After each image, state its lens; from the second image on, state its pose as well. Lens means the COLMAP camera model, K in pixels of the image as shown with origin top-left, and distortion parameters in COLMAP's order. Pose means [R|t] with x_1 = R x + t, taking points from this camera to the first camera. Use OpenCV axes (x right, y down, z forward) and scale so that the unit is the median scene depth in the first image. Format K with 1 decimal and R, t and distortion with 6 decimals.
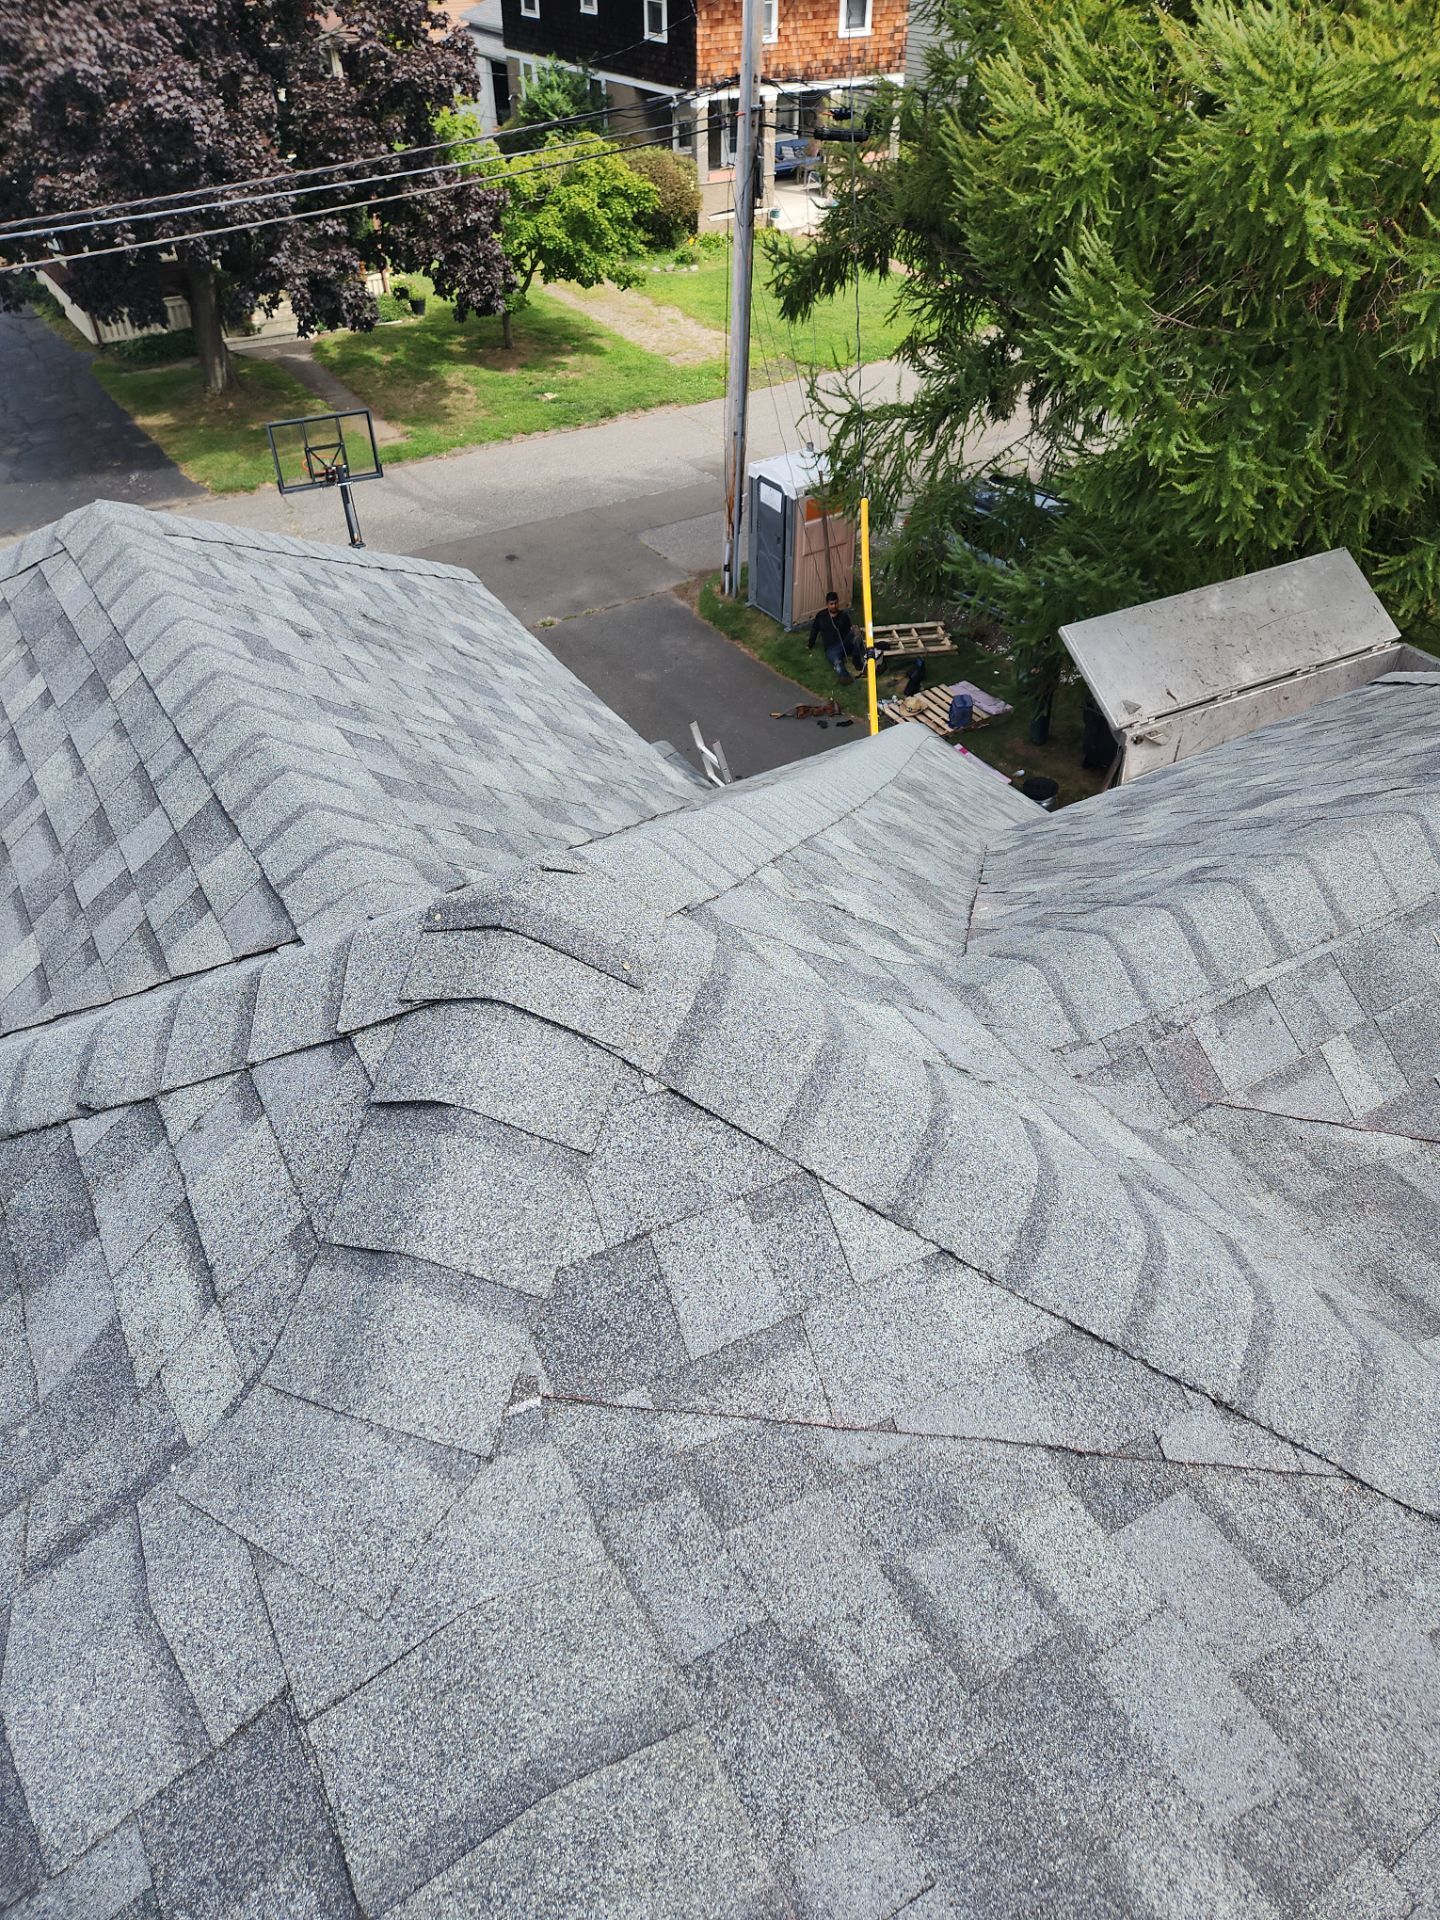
lens RADIAL K [[1242.9, 0, 756.1], [0, 1242.9, 996.8], [0, 0, 1]] dist [0.090449, -0.080322]
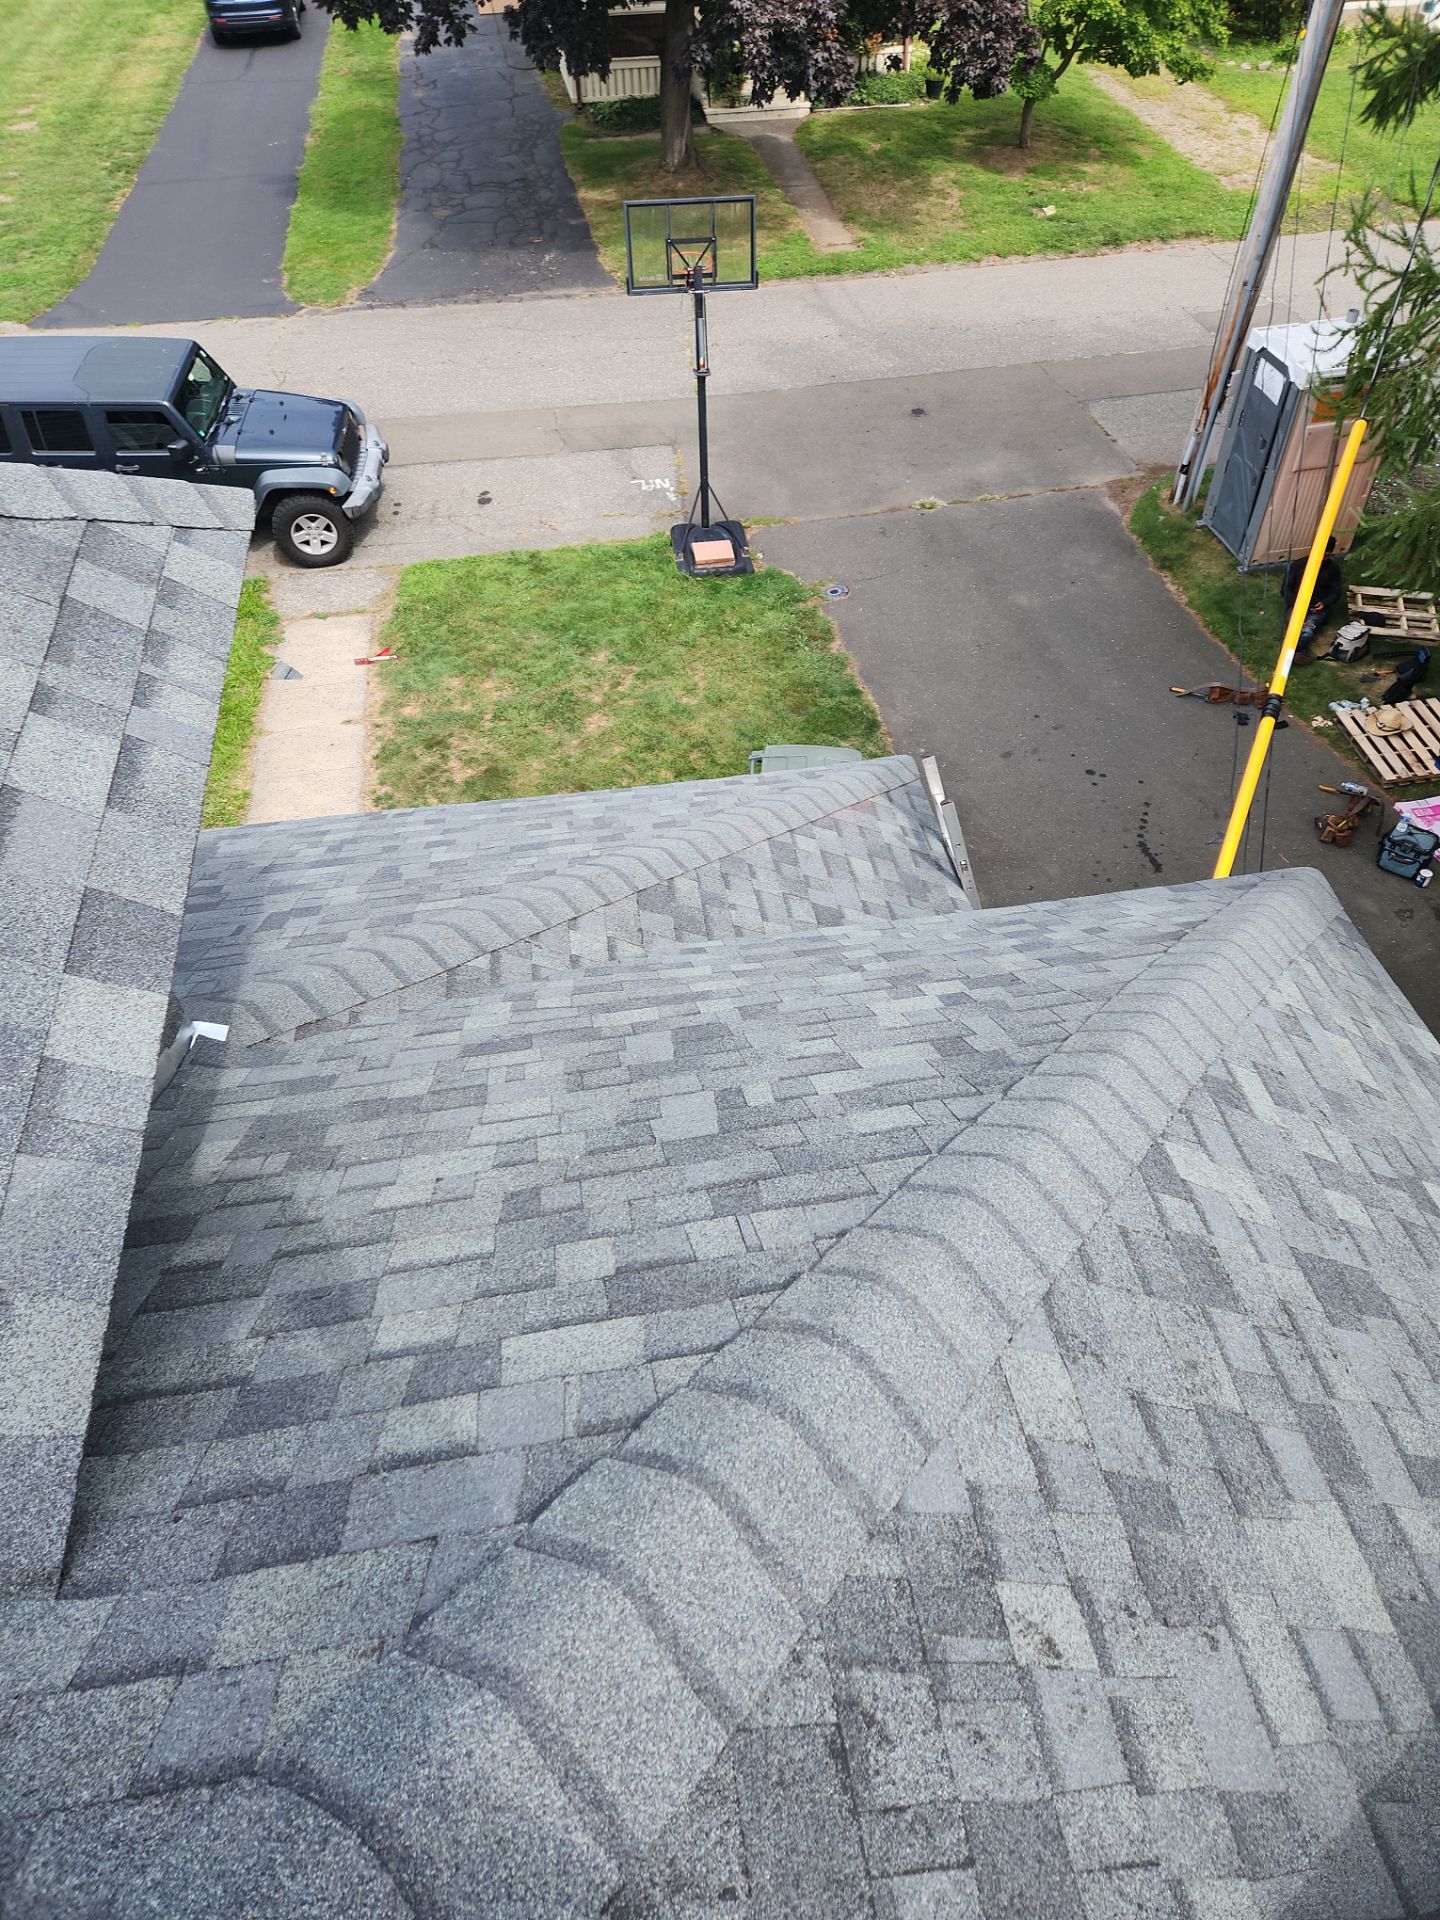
lens RADIAL K [[1284.0, 0, 742.4], [0, 1284.0, 961.2], [0, 0, 1]] dist [0.071980, -0.063135]
pose [[0.917105, 0.274883, -0.288717, 0.029036], [-0.252402, 0.960980, 0.113184, -0.065384], [0.308564, -0.030929, 0.950701, 0.142535]]
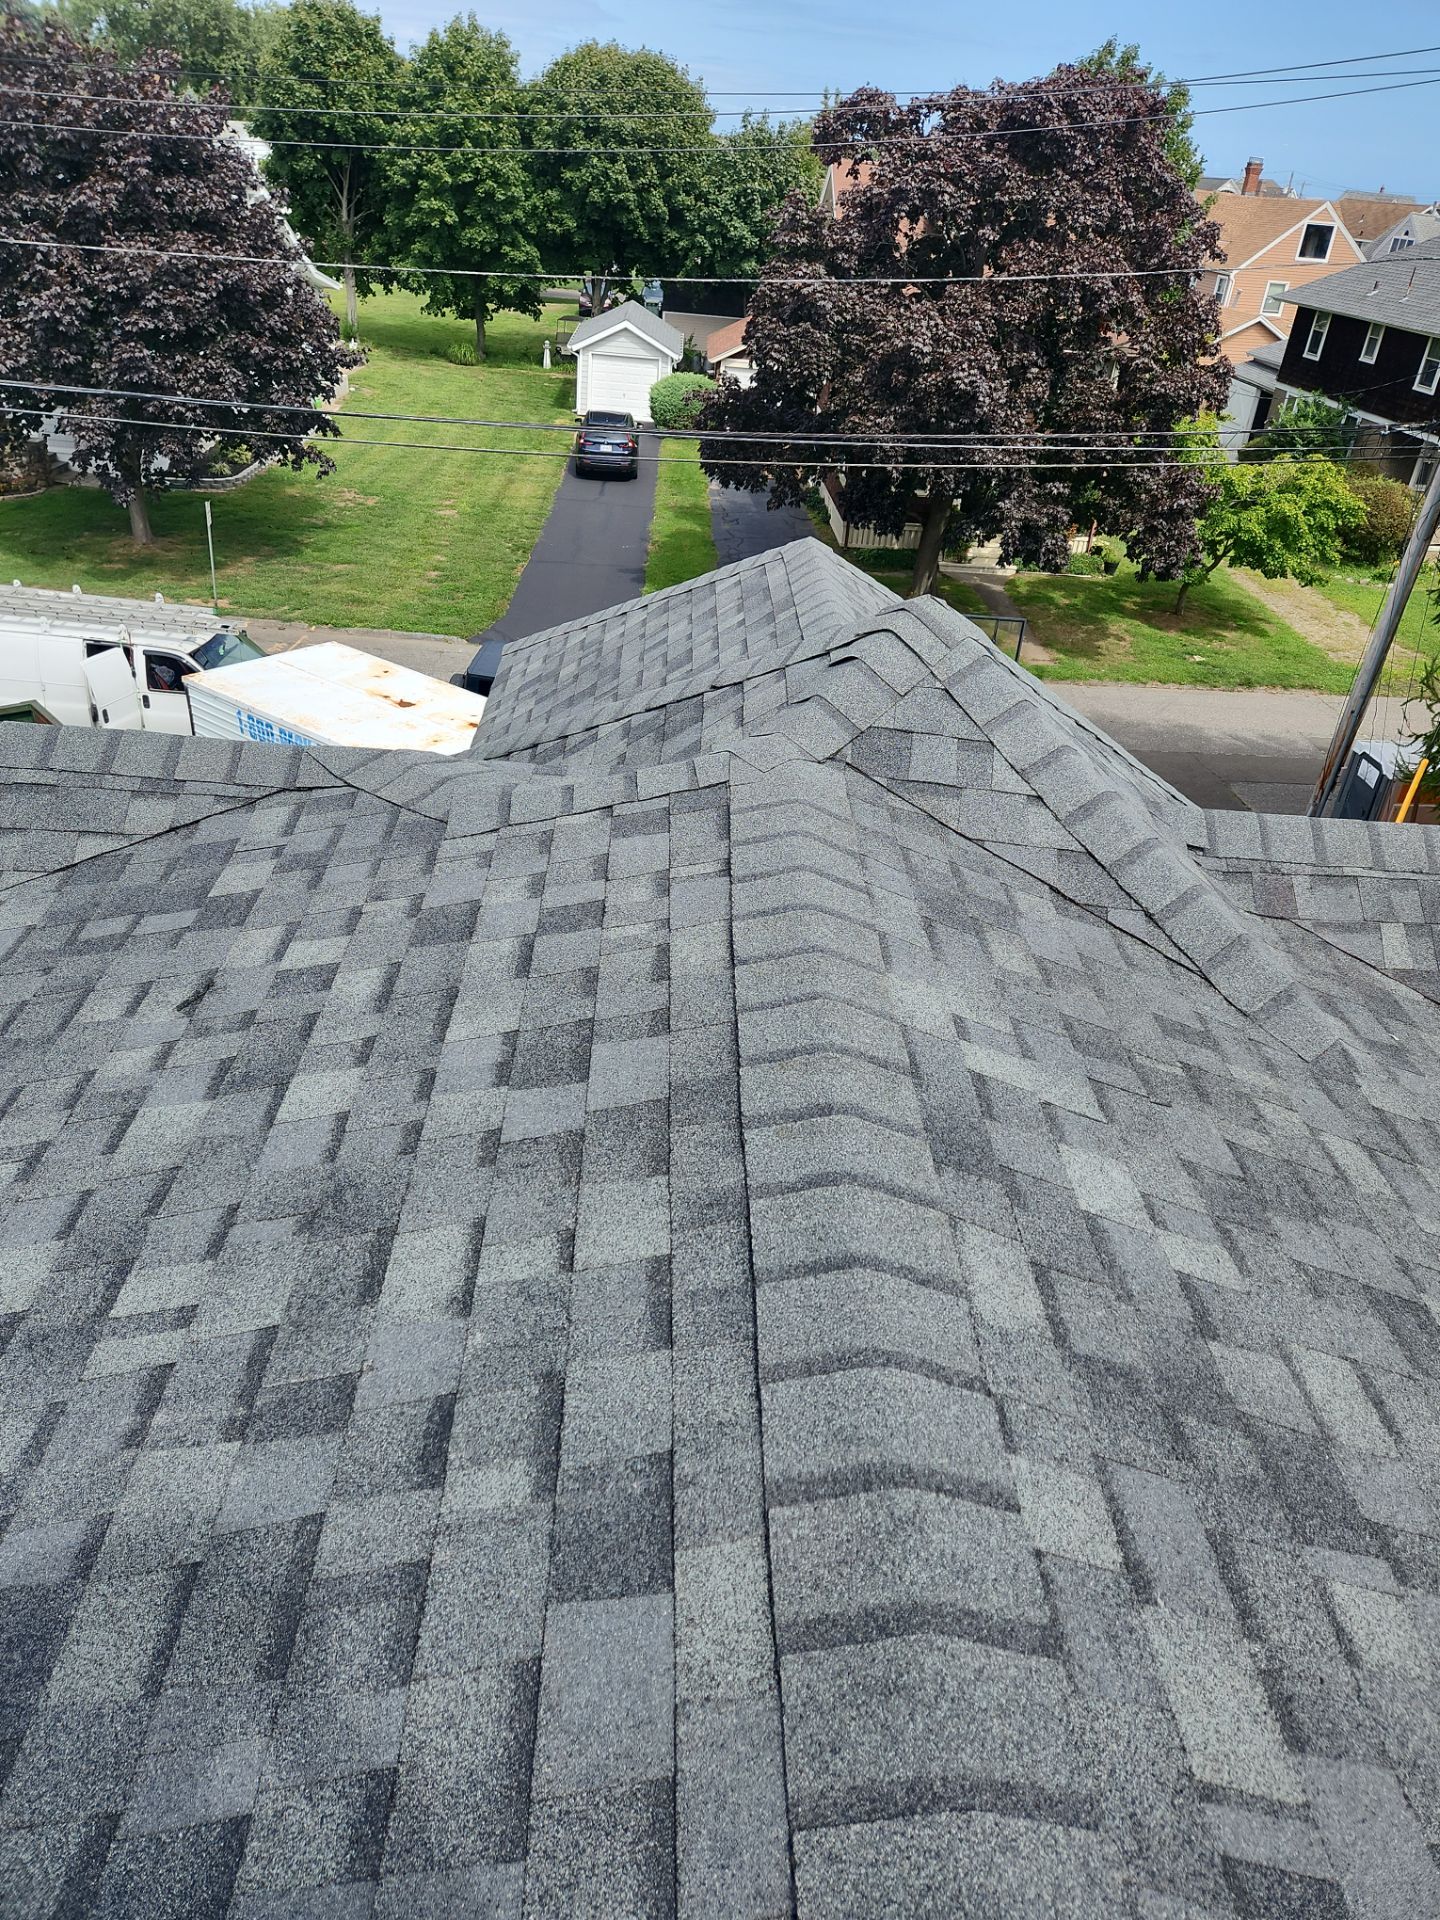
lens RADIAL K [[1315.6, 0, 743.2], [0, 1315.6, 957.7], [0, 0, 1]] dist [0.052822, -0.030488]
pose [[0.859486, 0.309124, -0.407095, 0.043034], [-0.391108, 0.910484, -0.134365, 0.059824], [0.329118, 0.274703, 0.903449, -0.075720]]
